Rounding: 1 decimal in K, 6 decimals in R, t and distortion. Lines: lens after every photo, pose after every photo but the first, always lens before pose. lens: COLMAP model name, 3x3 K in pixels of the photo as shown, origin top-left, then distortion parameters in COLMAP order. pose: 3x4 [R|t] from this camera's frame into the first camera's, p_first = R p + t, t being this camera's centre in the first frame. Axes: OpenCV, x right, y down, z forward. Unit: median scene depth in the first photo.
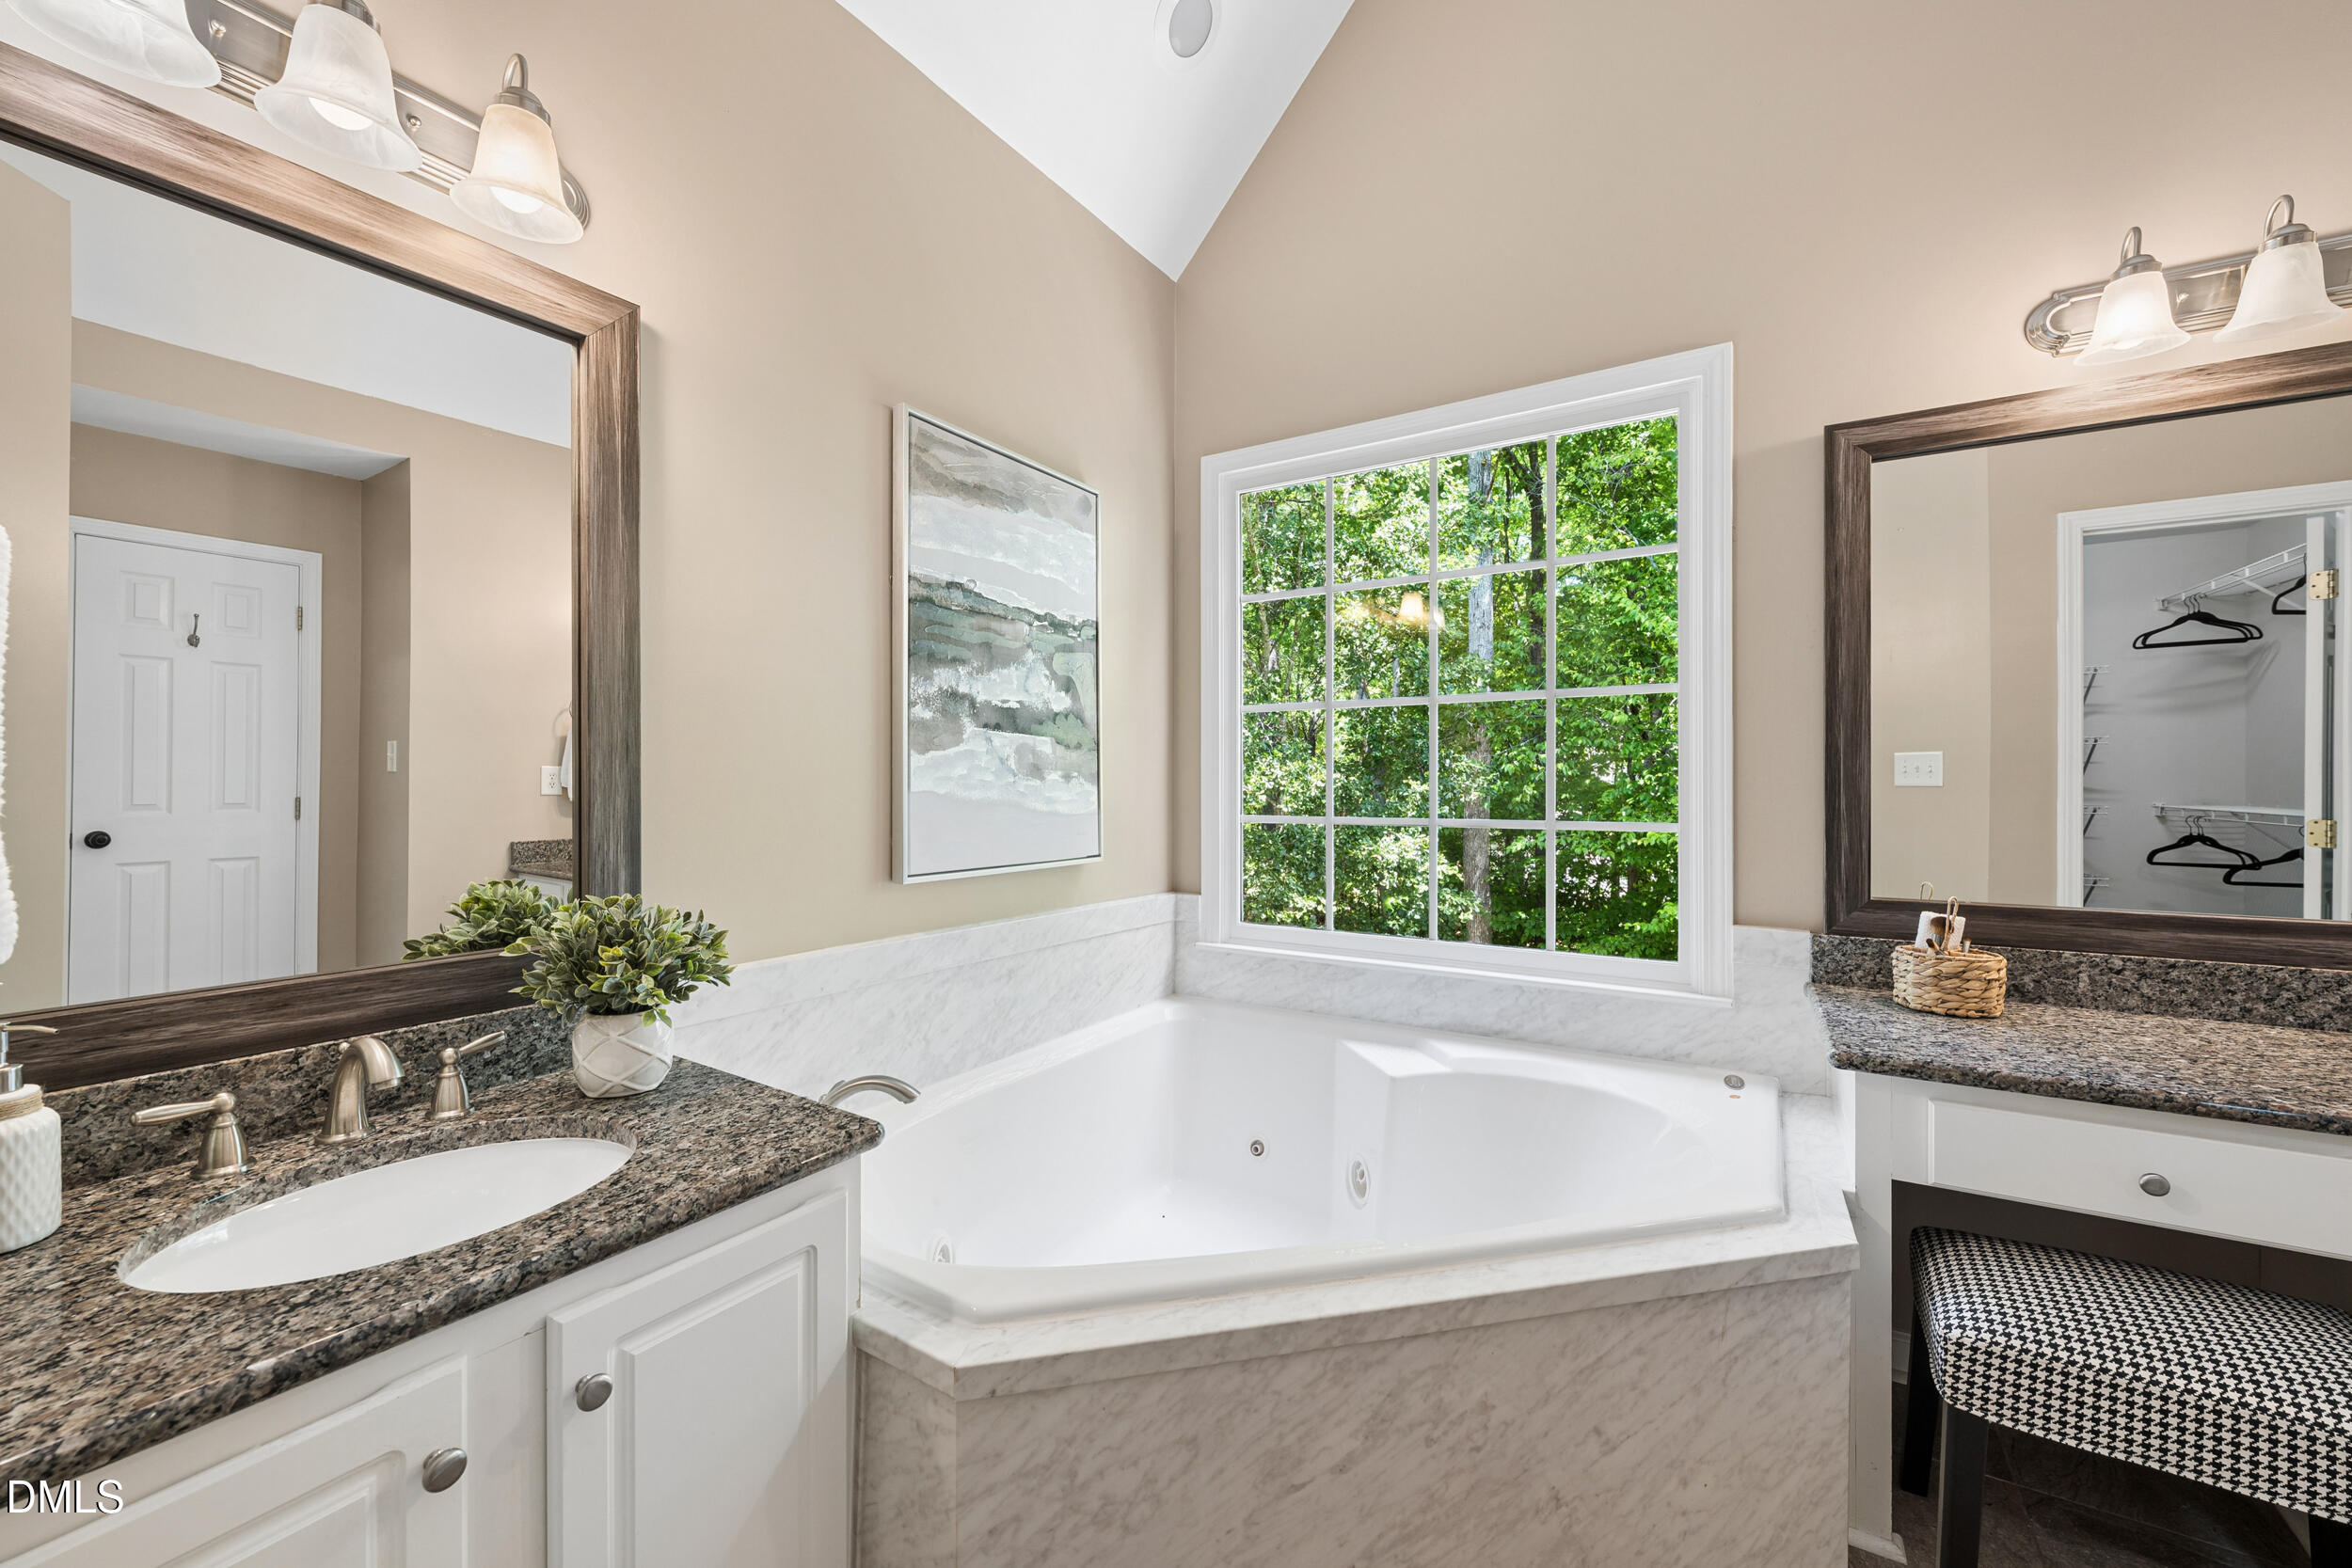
lens RADIAL K [[926.4, 0, 1177.3], [0, 926.4, 780.3], [0, 0, 1]] dist [-0.001382, -0.000017]
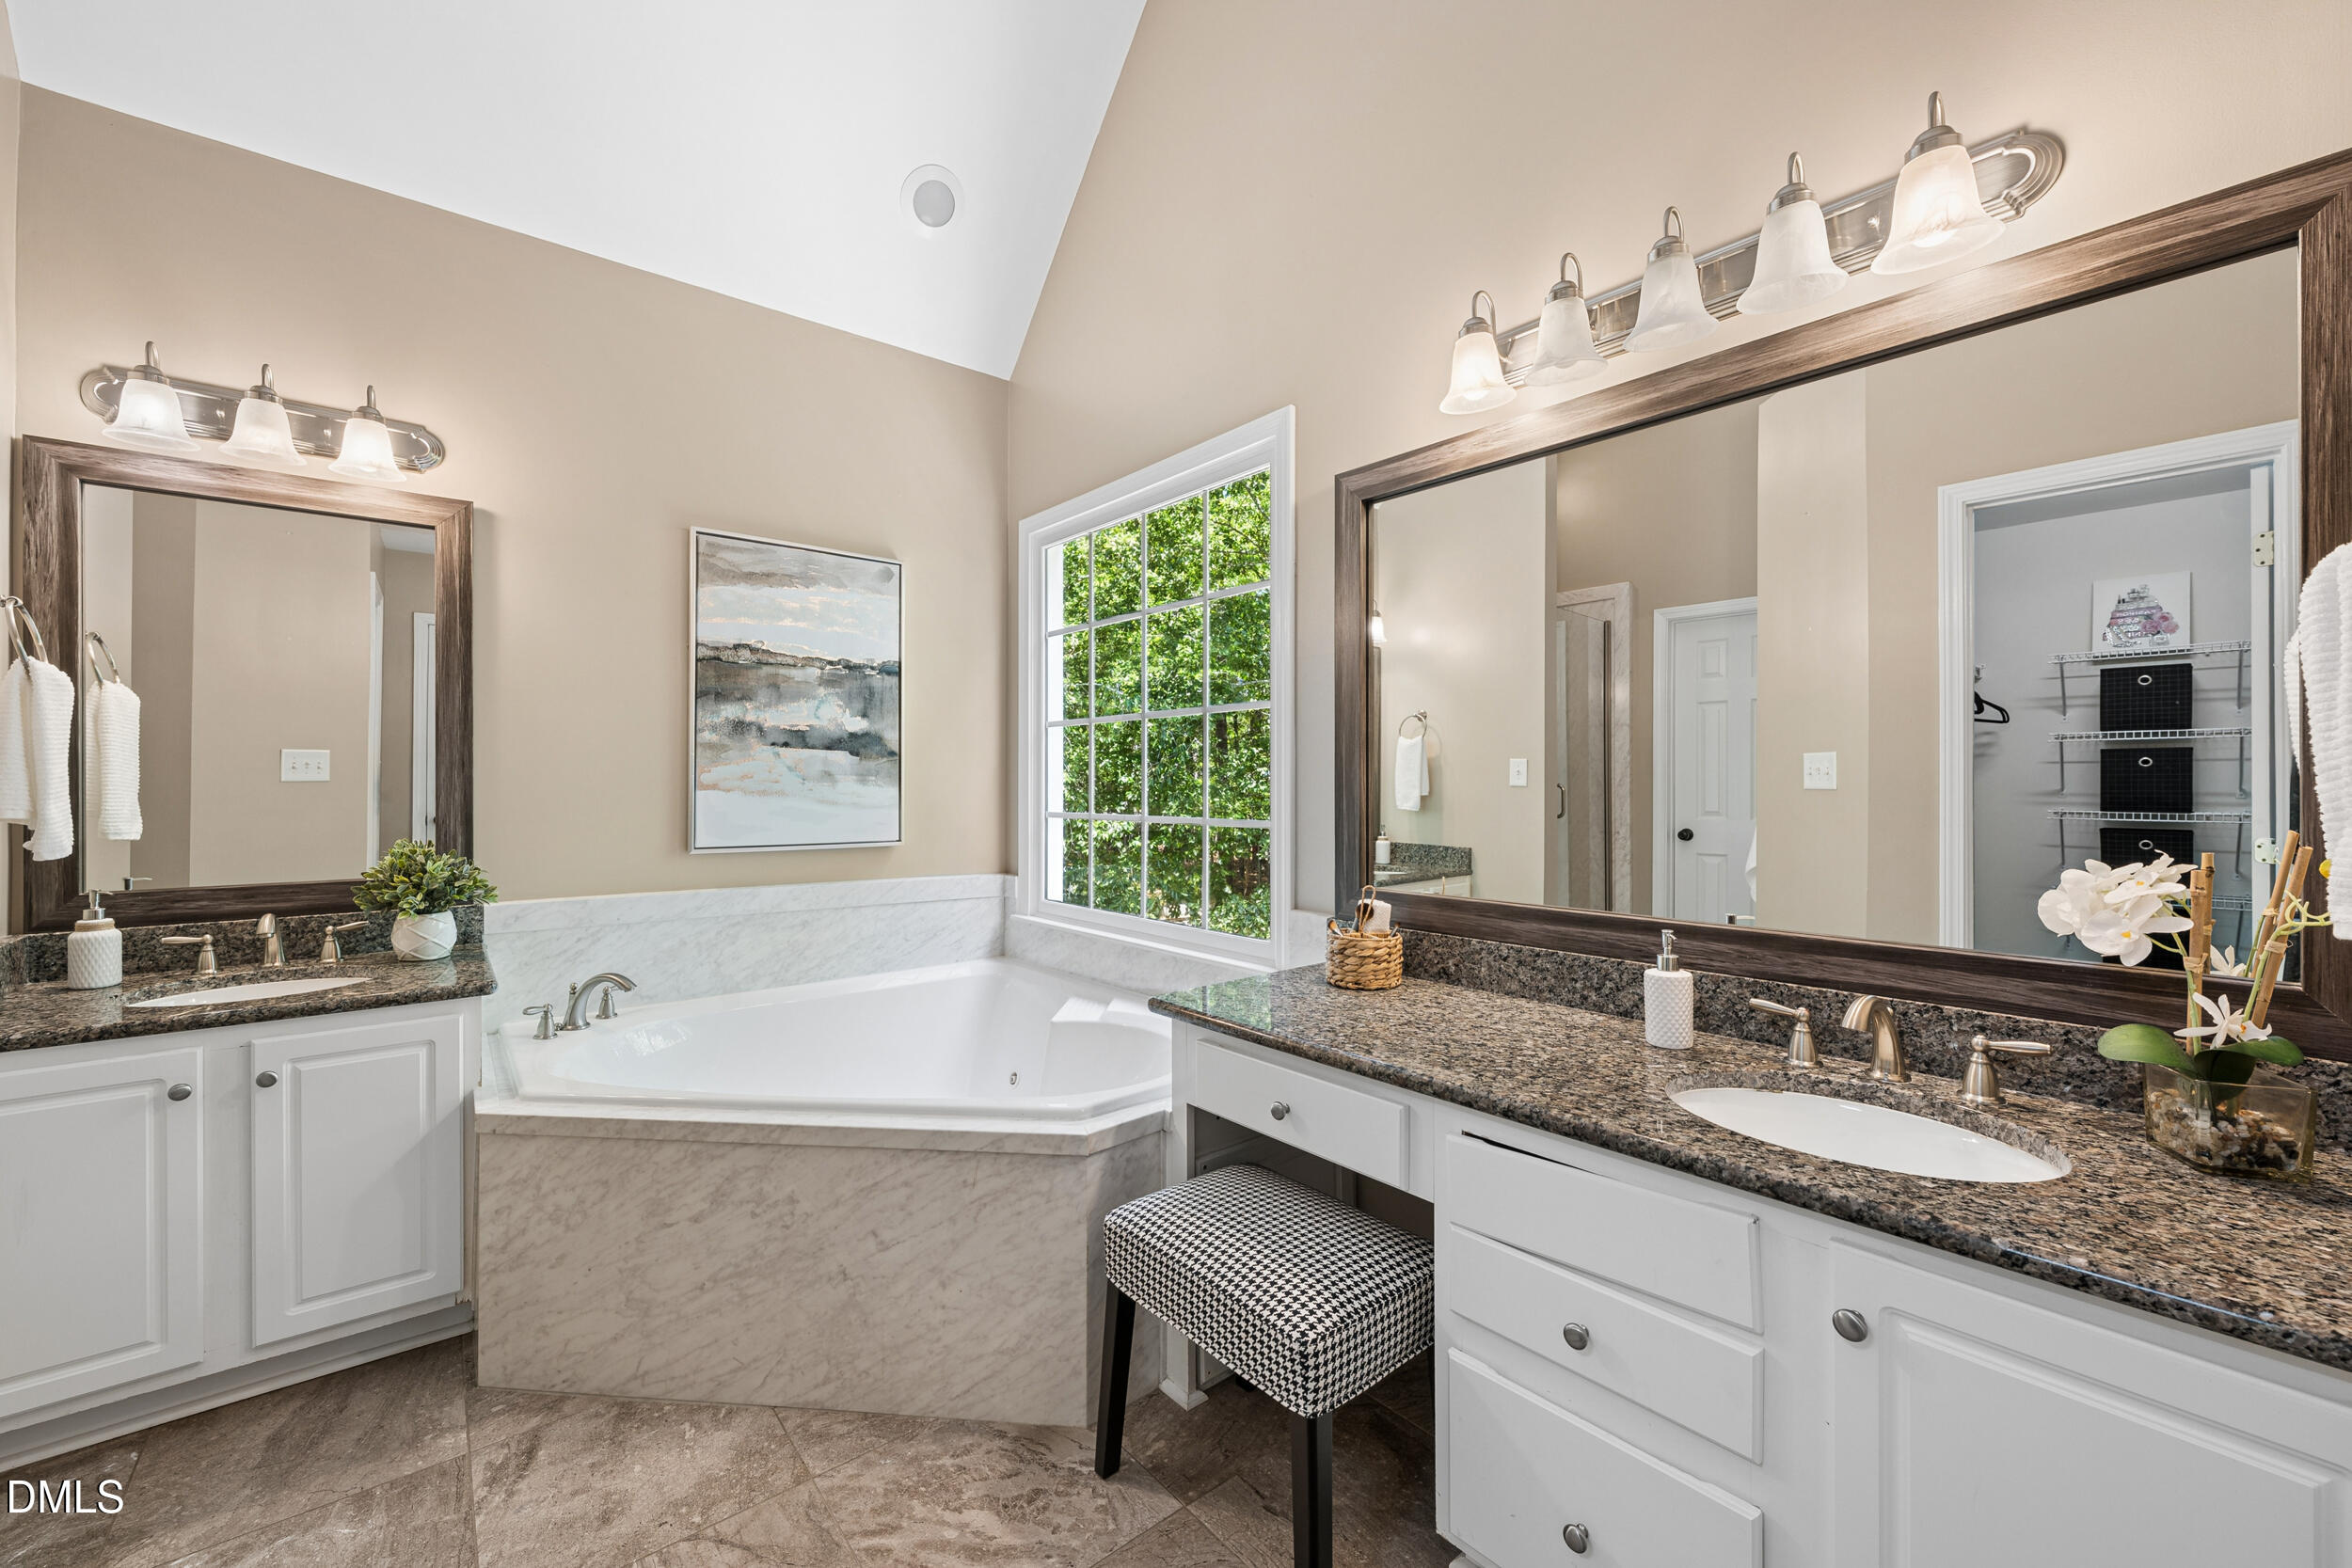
lens RADIAL K [[926.0, 0, 1174.3], [0, 926.0, 777.3], [0, 0, 1]] dist [0.000405, -0.000318]
pose [[0.949618, -0.000627, -0.313408, 1.270229], [-0.001007, 0.999987, -0.005052, -0.003345], [0.313407, 0.005113, 0.949605, -0.217807]]
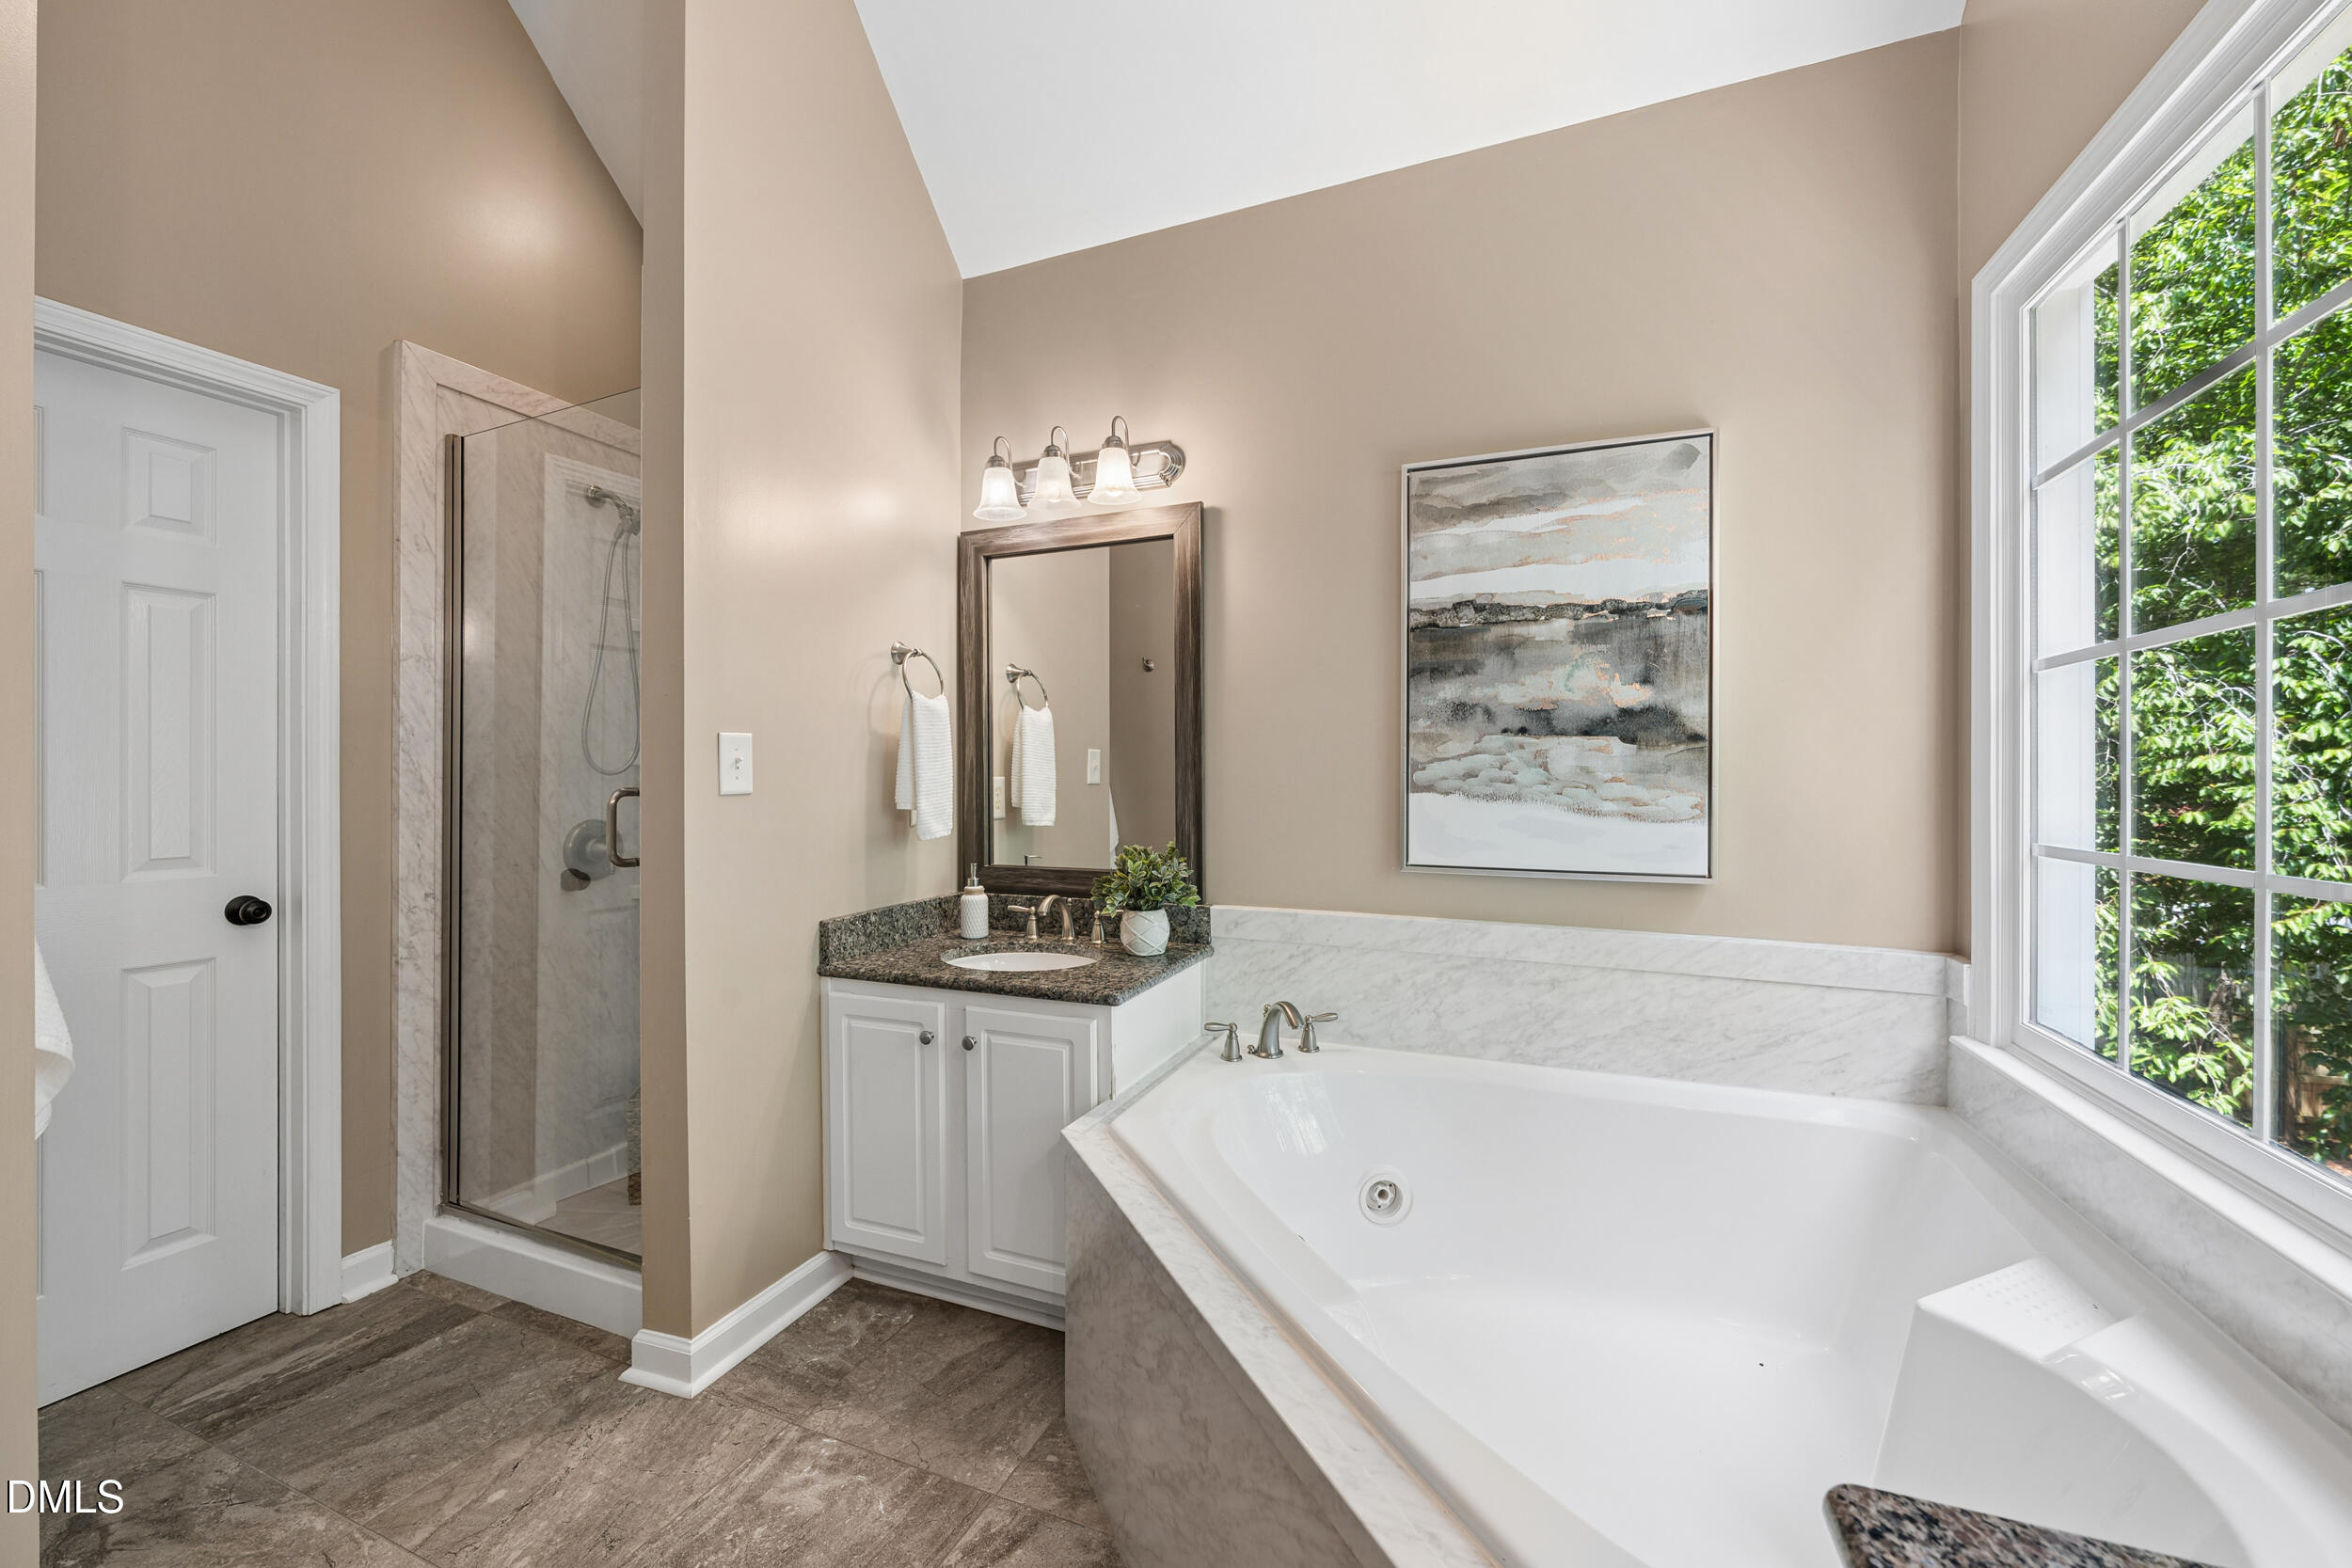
lens RADIAL K [[926.4, 0, 1177.3], [0, 926.4, 780.3], [0, 0, 1]] dist [-0.001382, -0.000017]
pose [[0.172878, 0.000967, -0.984943, 1.169525], [-0.000078, 1.000000, 0.000968, -0.007694], [0.984943, -0.000090, 0.172878, 0.730006]]
